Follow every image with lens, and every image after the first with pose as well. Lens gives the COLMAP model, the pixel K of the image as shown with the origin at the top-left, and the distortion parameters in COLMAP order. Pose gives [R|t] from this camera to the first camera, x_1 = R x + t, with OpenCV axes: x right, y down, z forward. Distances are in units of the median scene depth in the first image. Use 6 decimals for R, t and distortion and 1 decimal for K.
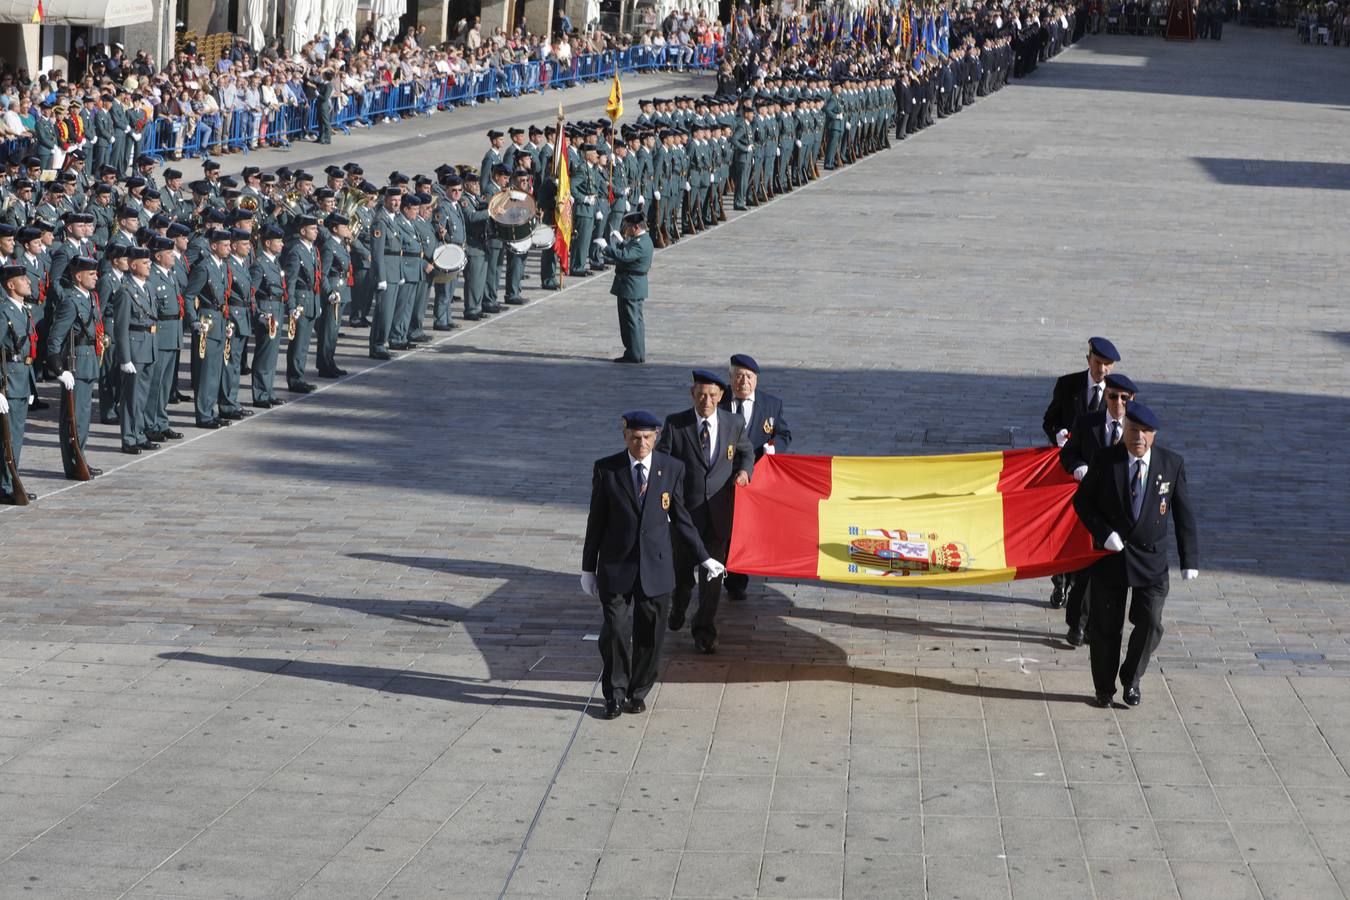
lens RADIAL K [[2869.8, 0, 736.1], [0, 2869.8, 433.7], [0, 0, 1]] dist [-0.061728, 0.000000]
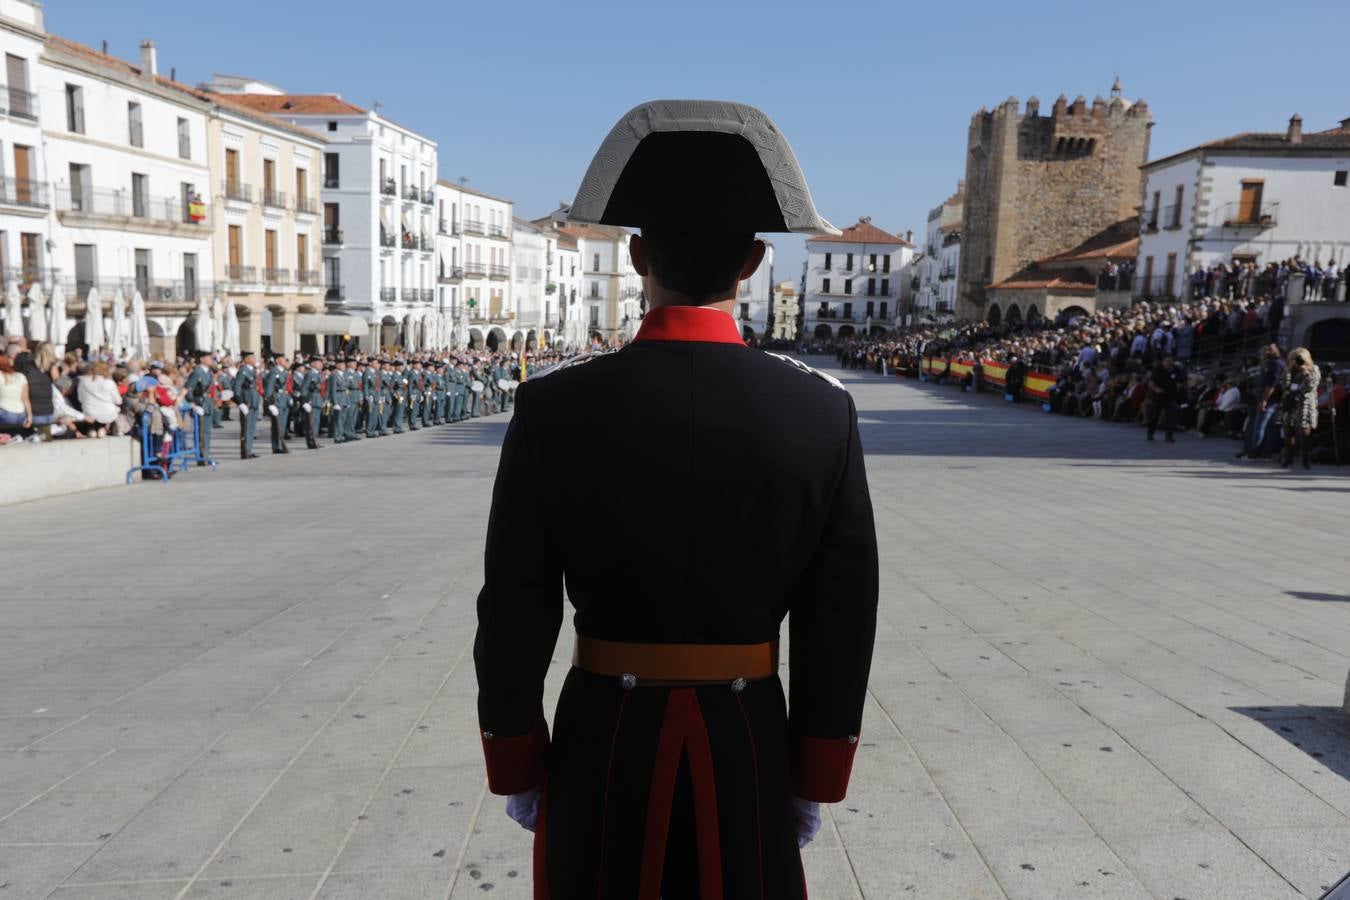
lens RADIAL K [[1024.1, 0, 678.9], [0, 1024.1, 455.5], [0, 0, 1]] dist [-0.001670, 0.051091]
pose [[0.996495, -0.033129, 0.076808, 0.007774], [0.037709, 0.997548, -0.058961, 0.070147], [-0.074666, 0.061651, 0.995301, 0.106409]]
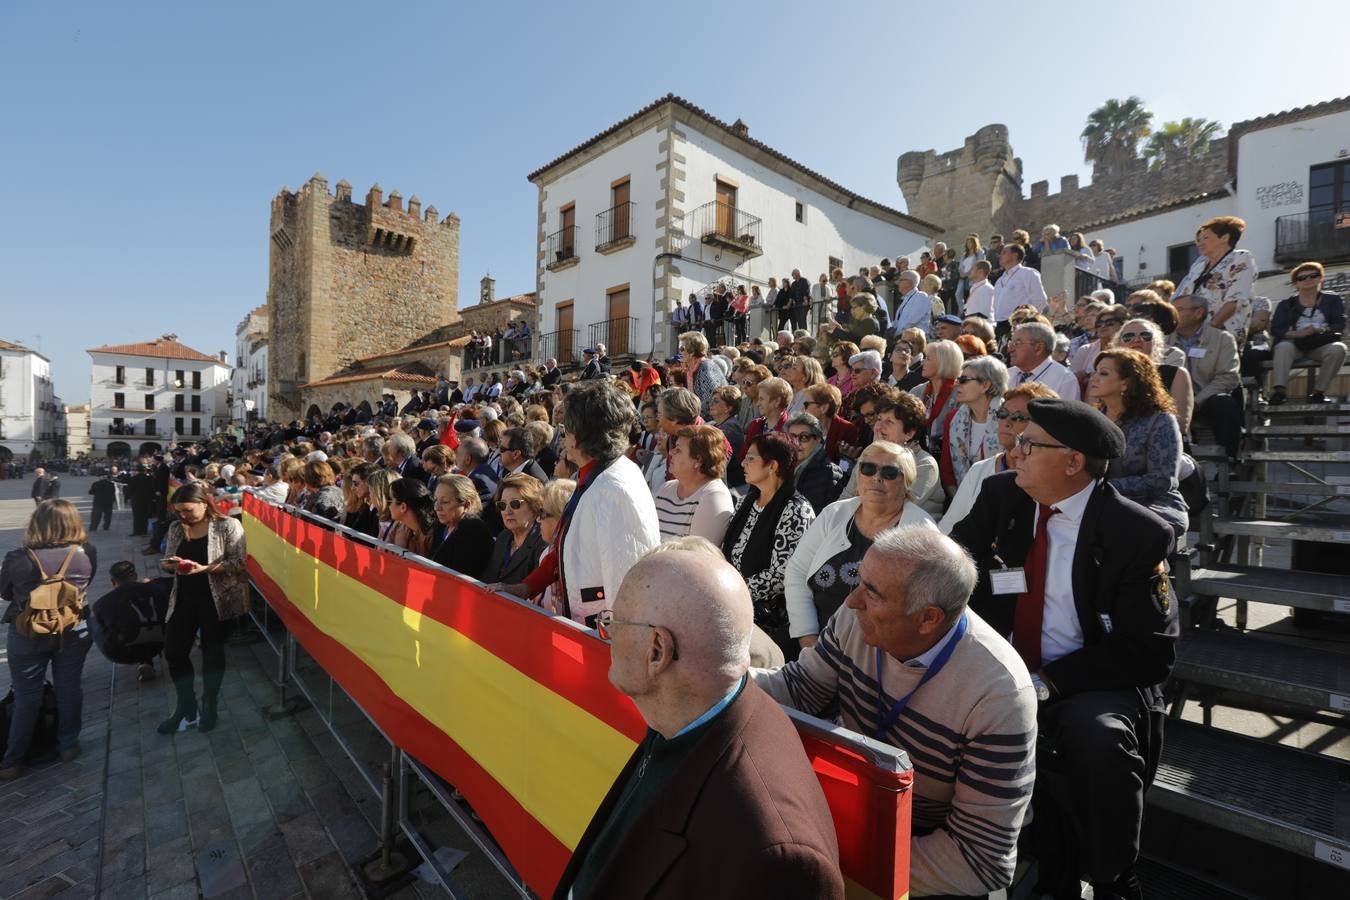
lens RADIAL K [[616.5, 0, 667.5], [0, 616.5, 453.1], [0, 0, 1]] dist [-0.041759, 0.011137]
pose [[0.622876, -0.054842, 0.780396, 0.540039], [0.181819, 0.980373, -0.076223, -0.126445], [-0.760899, 0.189368, 0.620622, 1.419890]]
